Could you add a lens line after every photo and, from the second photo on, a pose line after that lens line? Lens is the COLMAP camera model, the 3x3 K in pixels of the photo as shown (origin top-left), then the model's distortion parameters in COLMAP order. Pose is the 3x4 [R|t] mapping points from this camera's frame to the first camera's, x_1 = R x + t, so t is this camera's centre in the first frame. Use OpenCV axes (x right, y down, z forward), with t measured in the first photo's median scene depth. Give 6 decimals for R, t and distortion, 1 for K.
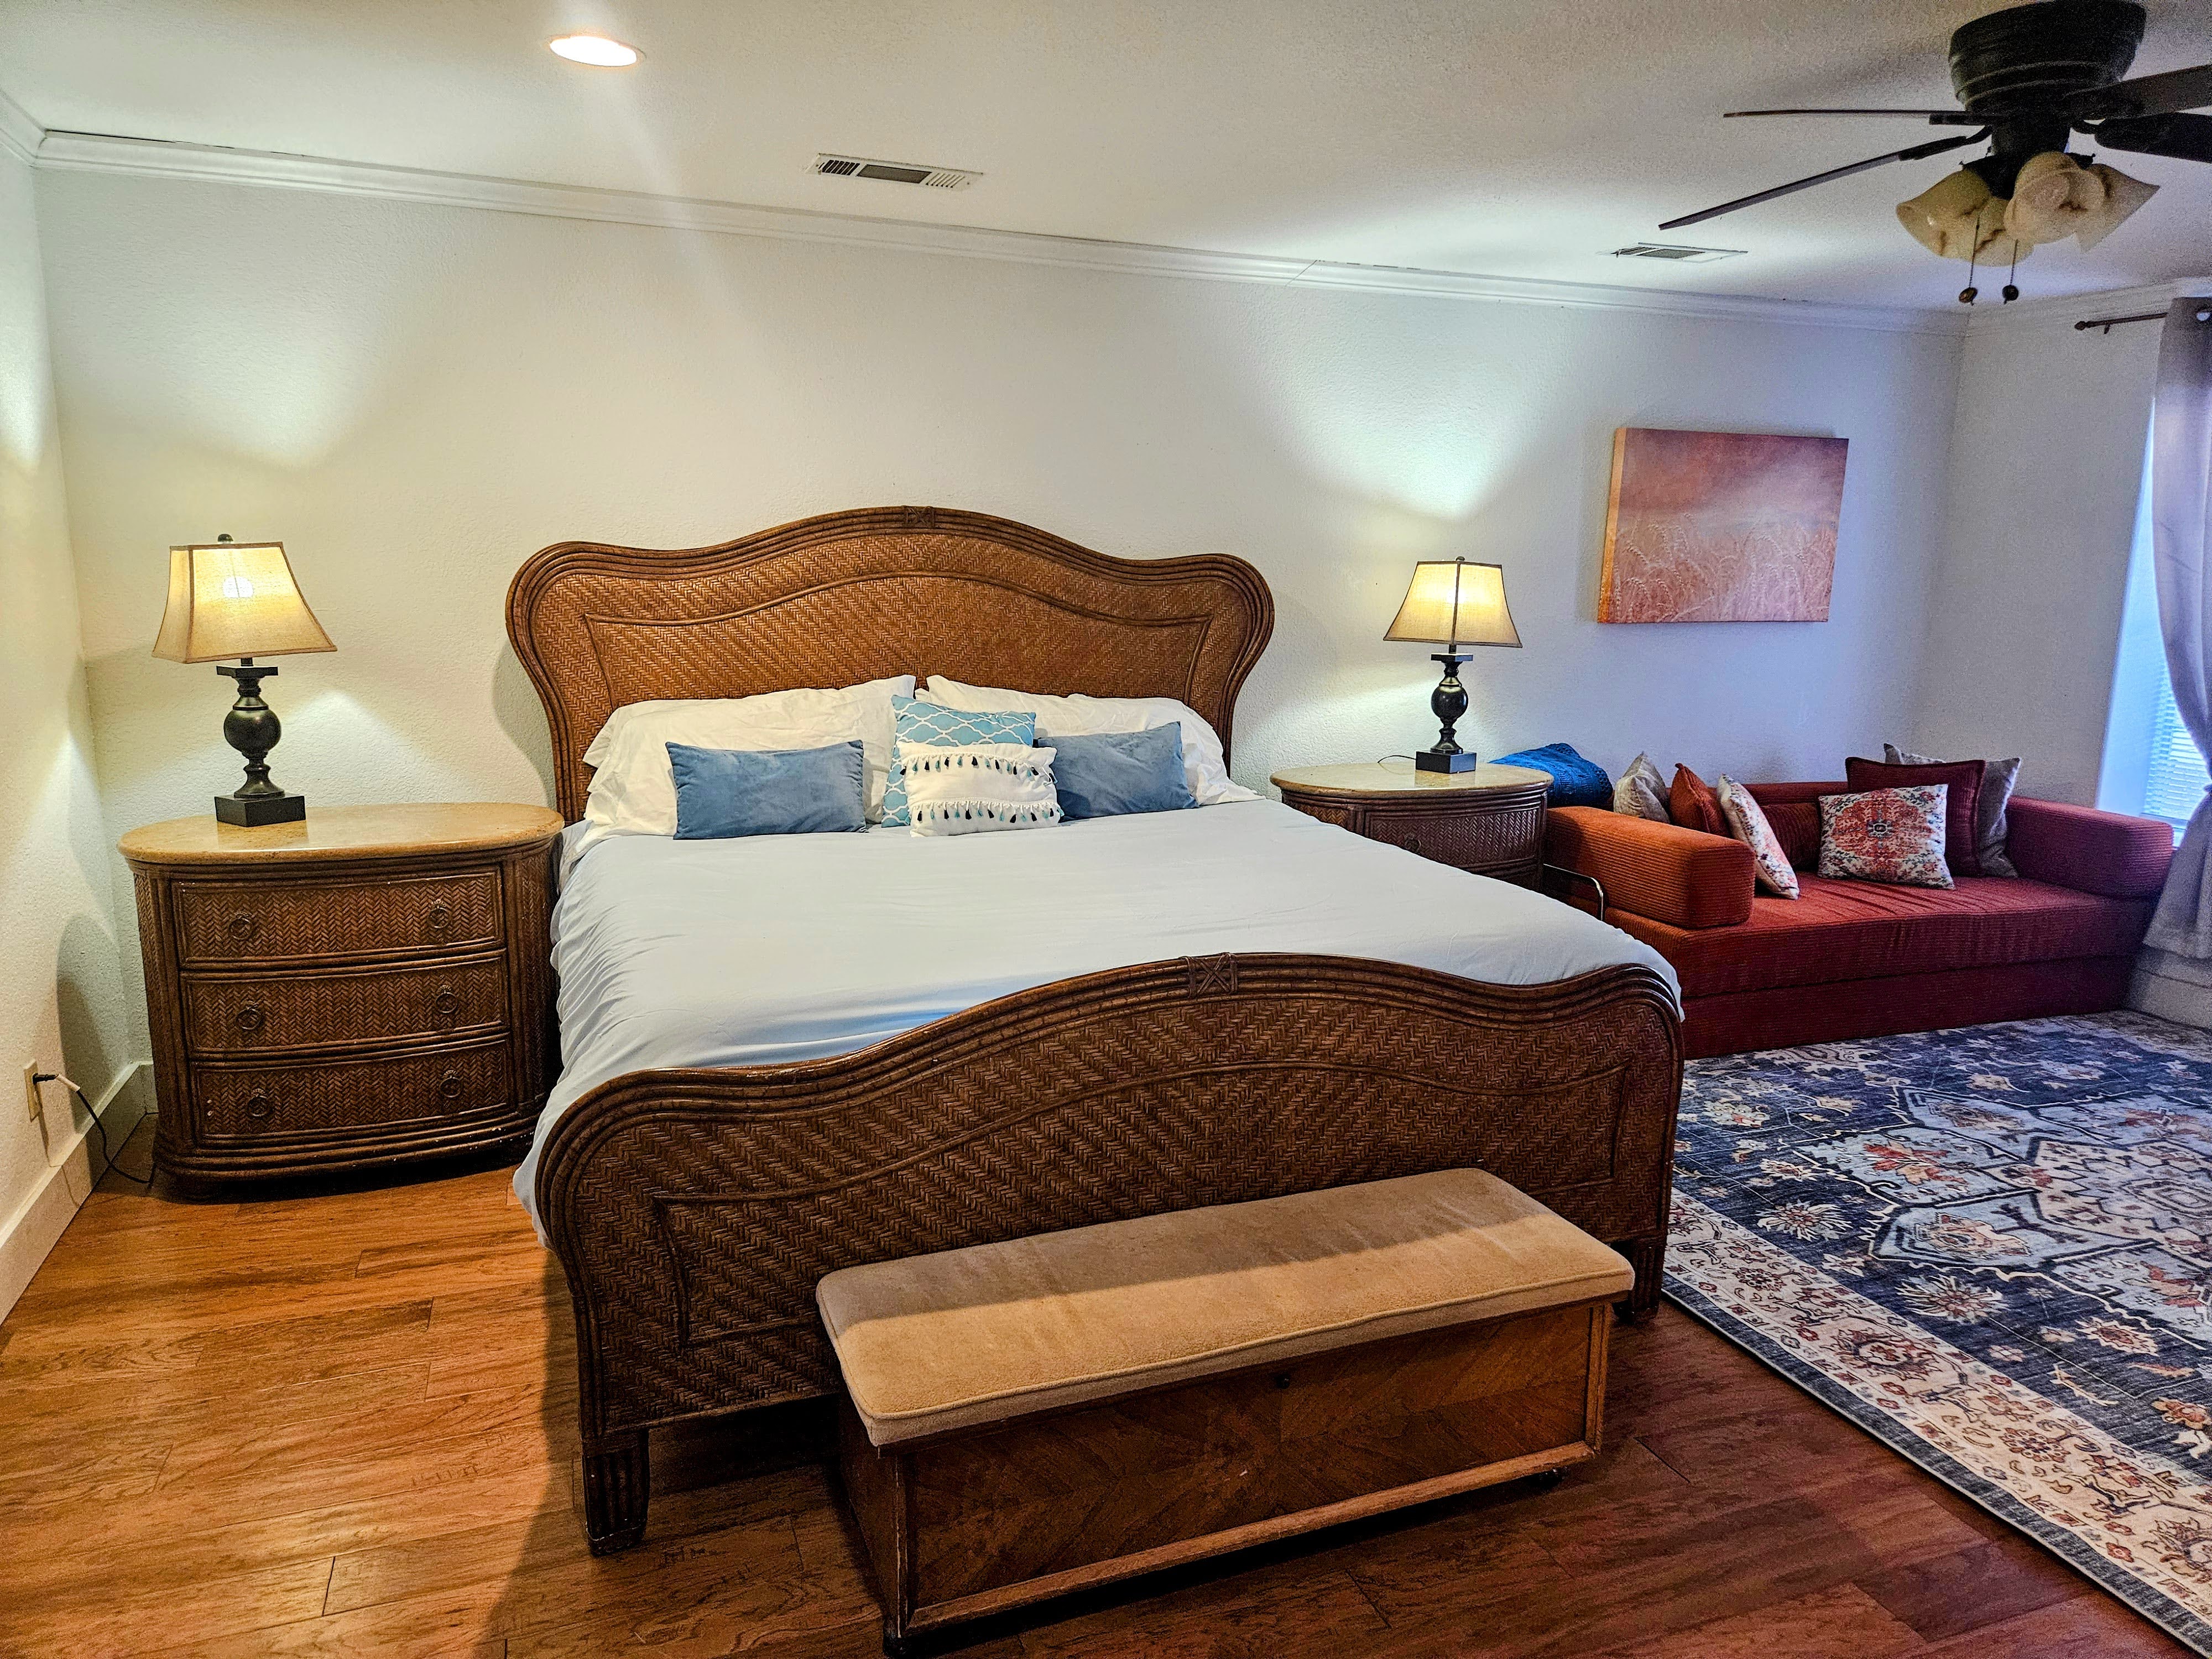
lens RADIAL K [[1472.1, 0, 1106.8], [0, 1472.1, 843.0], [0, 0, 1]] dist [0.076073, -0.048443]
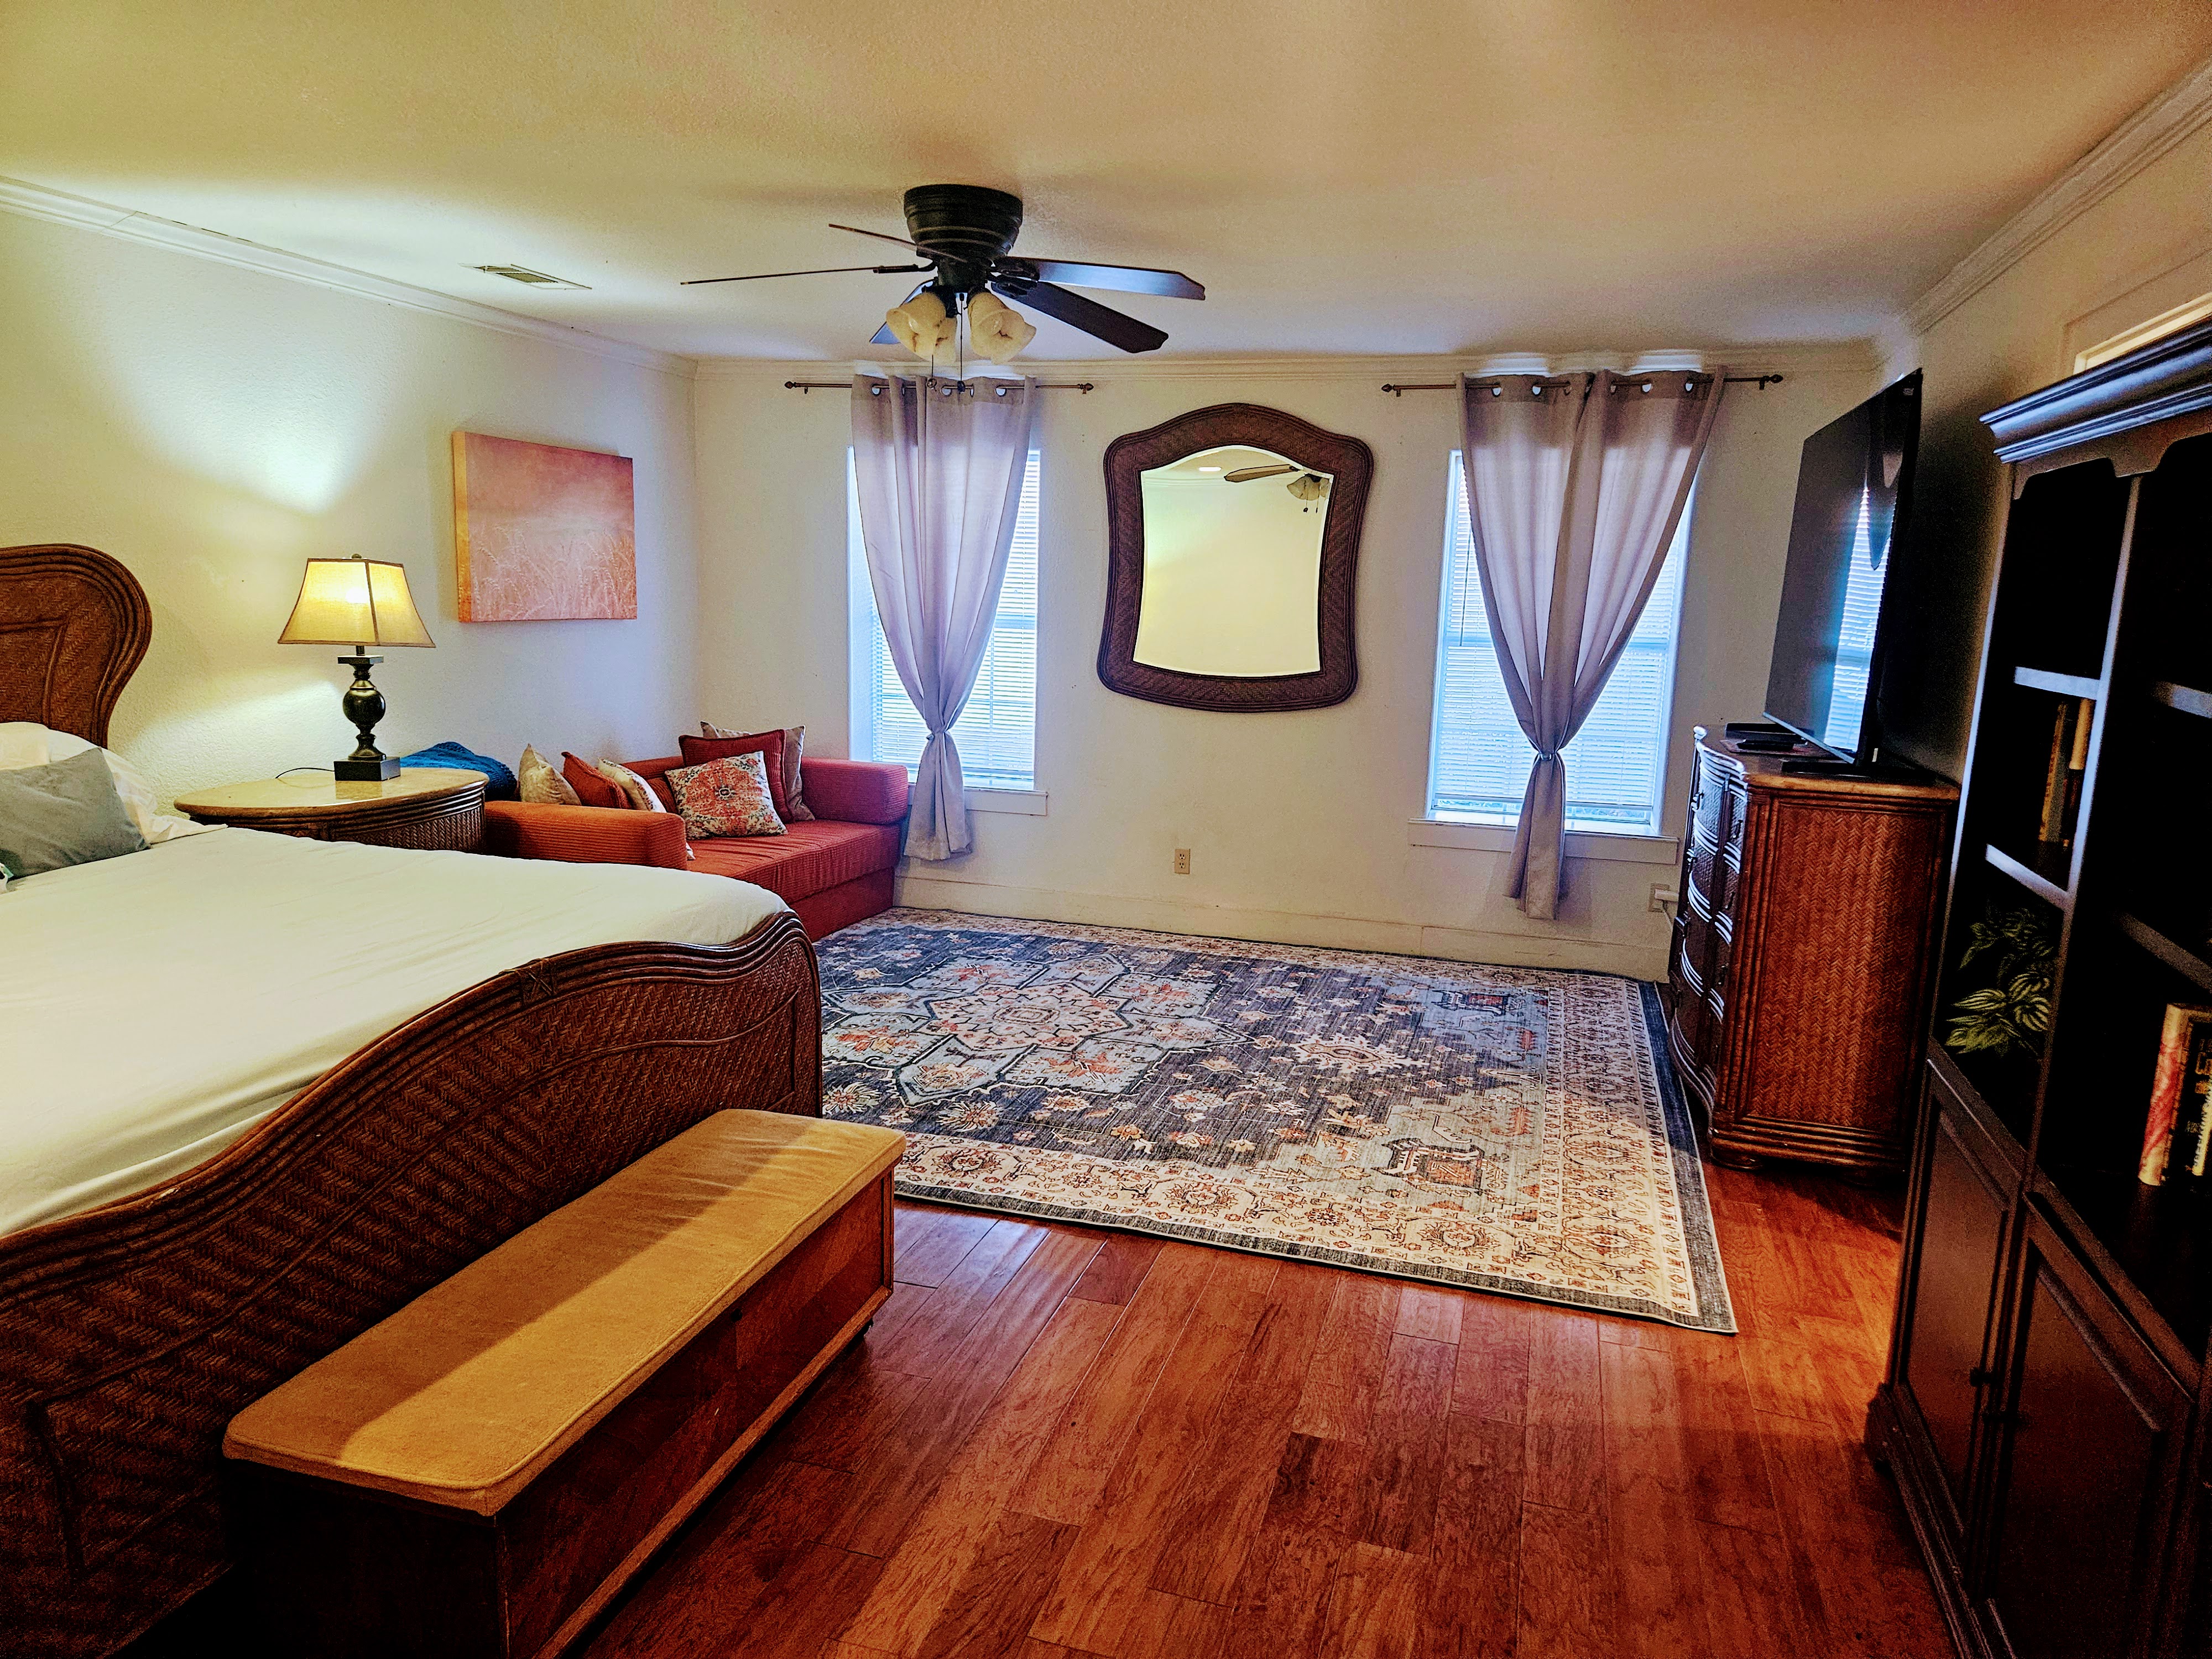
lens RADIAL K [[1472.1, 0, 1106.8], [0, 1472.1, 843.0], [0, 0, 1]] dist [0.076073, -0.048443]
pose [[0.615837, -0.135964, 0.776053, -0.321478], [0.132002, 0.988880, 0.068500, -0.015634], [-0.776737, 0.060256, 0.626937, 0.041763]]
